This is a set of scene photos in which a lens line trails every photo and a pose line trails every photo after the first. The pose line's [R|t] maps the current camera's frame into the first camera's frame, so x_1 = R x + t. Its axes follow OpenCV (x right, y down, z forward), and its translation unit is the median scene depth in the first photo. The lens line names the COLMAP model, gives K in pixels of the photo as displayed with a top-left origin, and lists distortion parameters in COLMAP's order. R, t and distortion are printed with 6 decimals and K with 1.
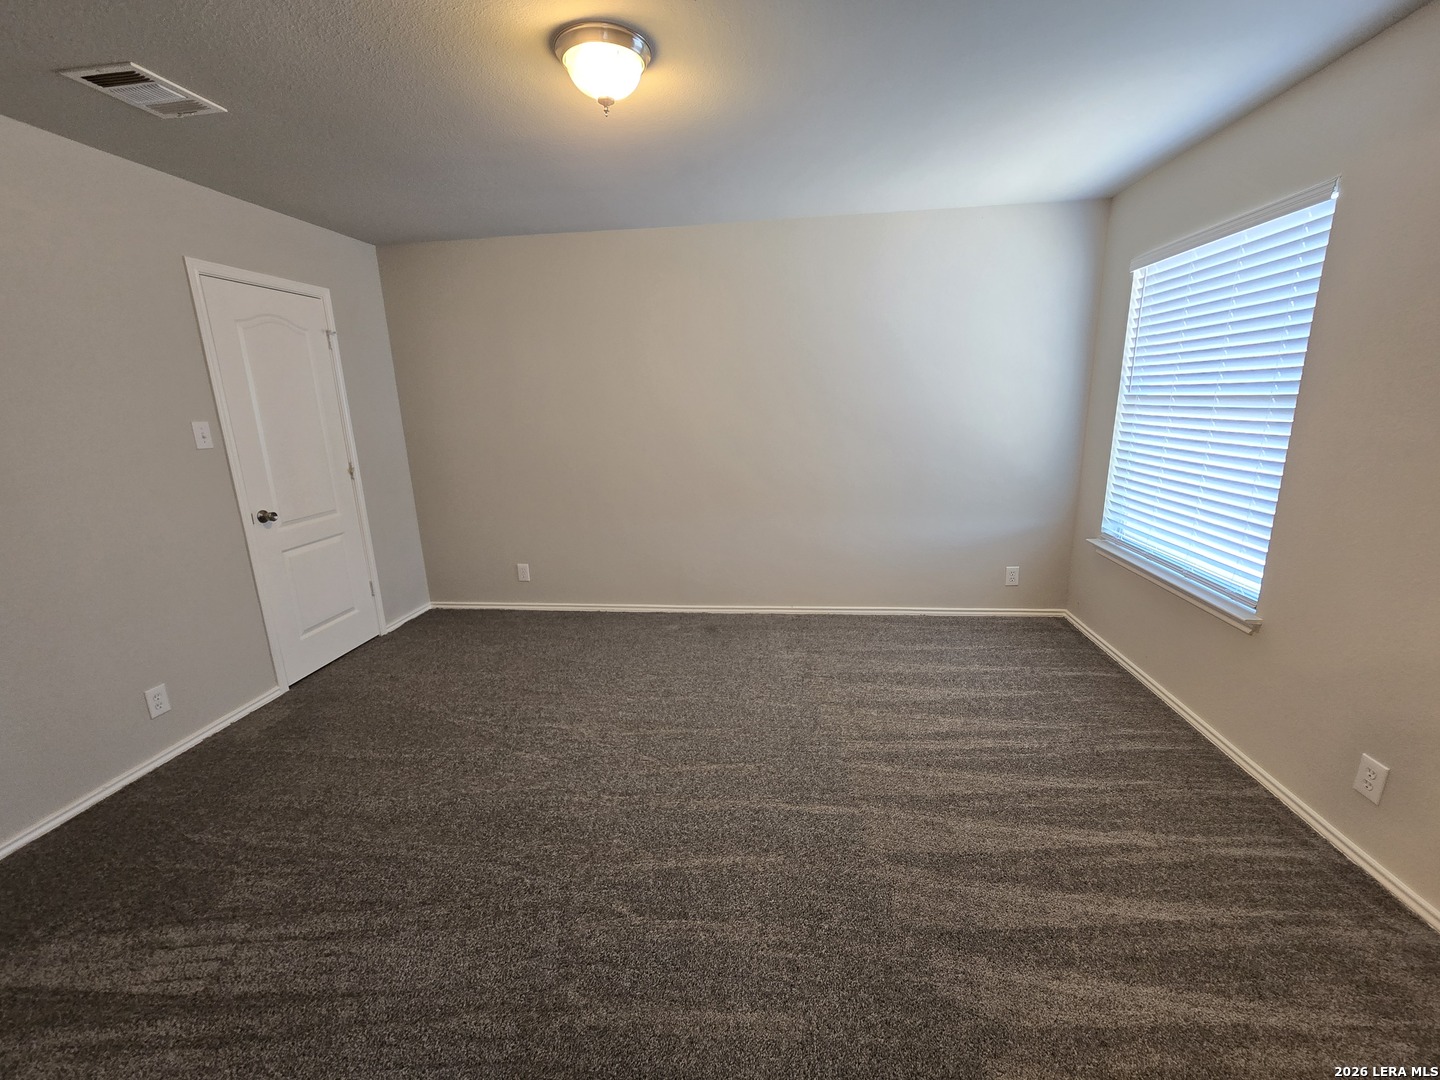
lens RADIAL K [[588.7, 0, 723.5], [0, 588.7, 540.7], [0, 0, 1]] dist [-0.011563, 0.004355]
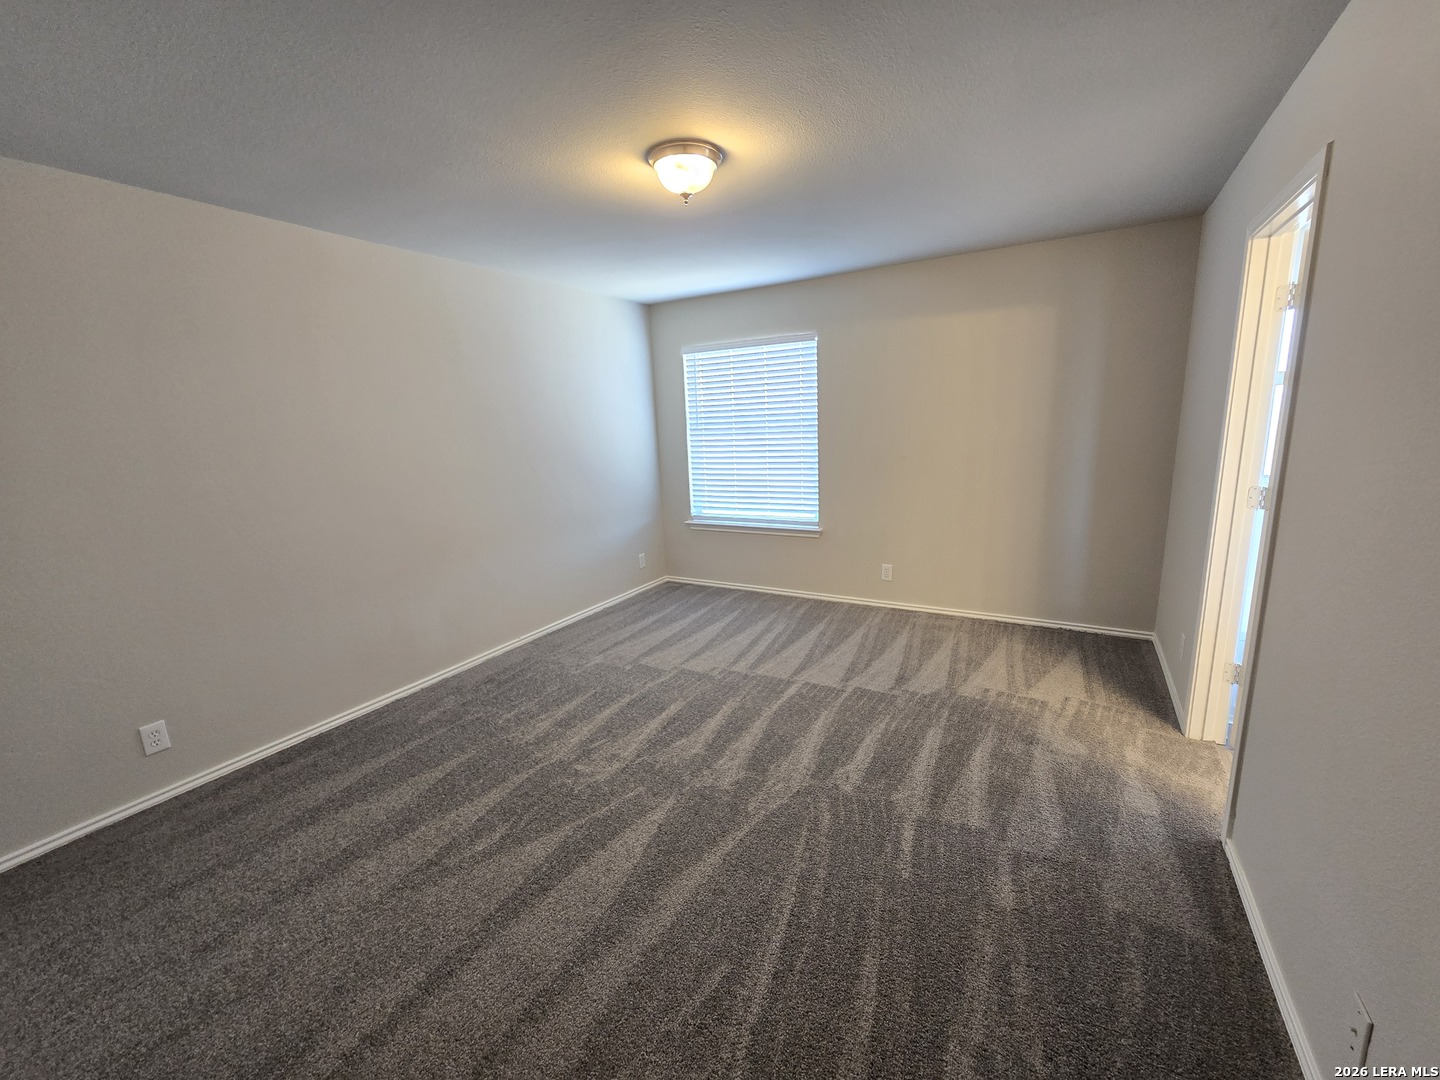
lens RADIAL K [[588.7, 0, 723.5], [0, 588.7, 540.7], [0, 0, 1]] dist [-0.011563, 0.004355]
pose [[0.411407, -0.179513, 0.893599, -0.932934], [0.245398, 0.966026, 0.081083, -0.071104], [-0.877795, 0.185930, 0.441482, 0.305753]]
